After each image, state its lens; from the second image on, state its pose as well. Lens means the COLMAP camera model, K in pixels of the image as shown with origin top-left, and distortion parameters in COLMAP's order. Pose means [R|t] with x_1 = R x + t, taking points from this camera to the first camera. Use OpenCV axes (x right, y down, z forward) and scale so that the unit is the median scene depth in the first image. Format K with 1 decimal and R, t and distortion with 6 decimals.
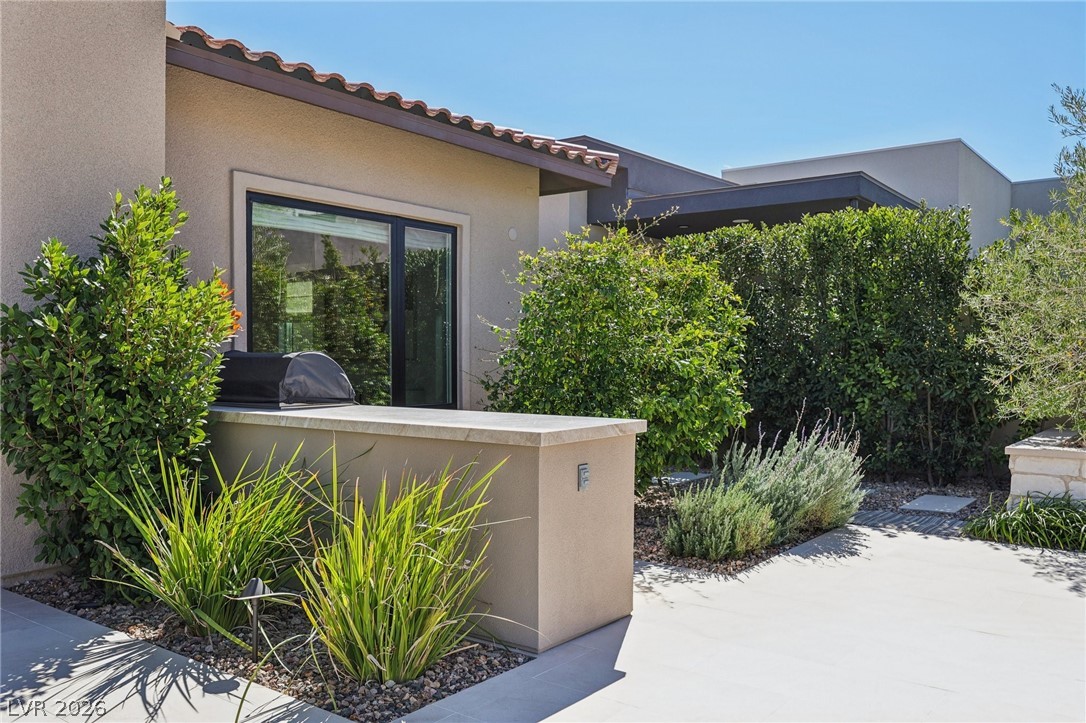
lens RADIAL K [[904.5, 0, 541.6], [0, 904.5, 364.7], [0, 0, 1]] dist [0.012908, 0.003355]
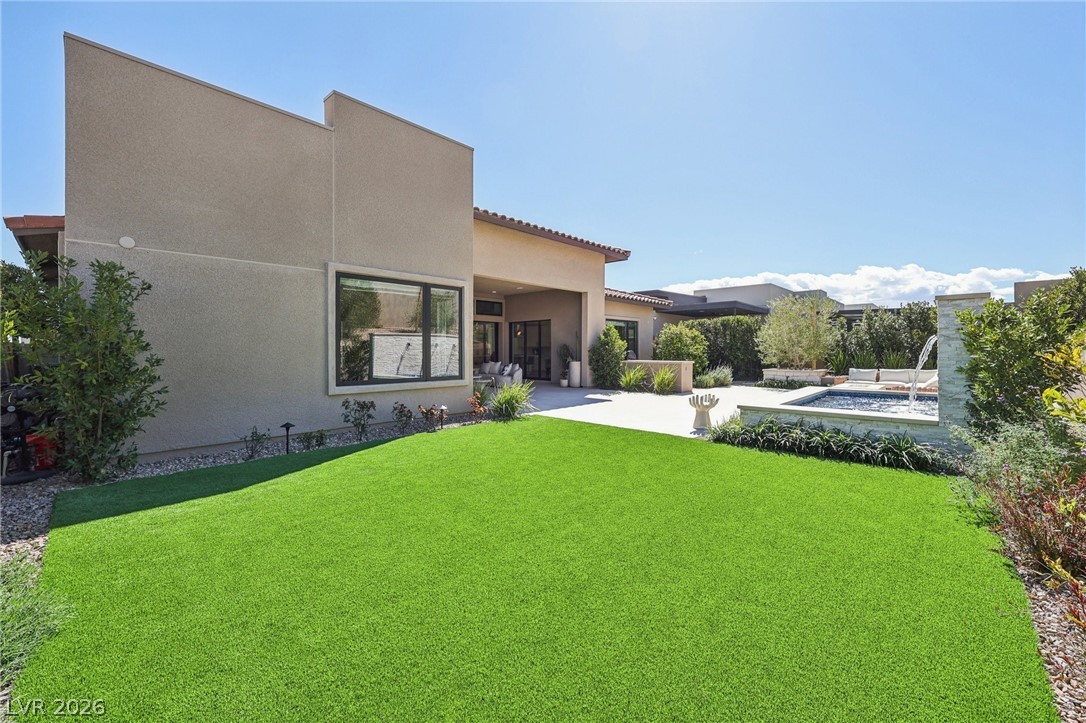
lens RADIAL K [[444.3, 0, 545.8], [0, 444.3, 351.1], [0, 0, 1]] dist [-0.000529, 0.000038]
pose [[0.995113, -0.000960, -0.098739, -0.418137], [0.000288, 0.999977, -0.006816, 0.006200], [0.098743, 0.006755, 0.995090, -1.510218]]
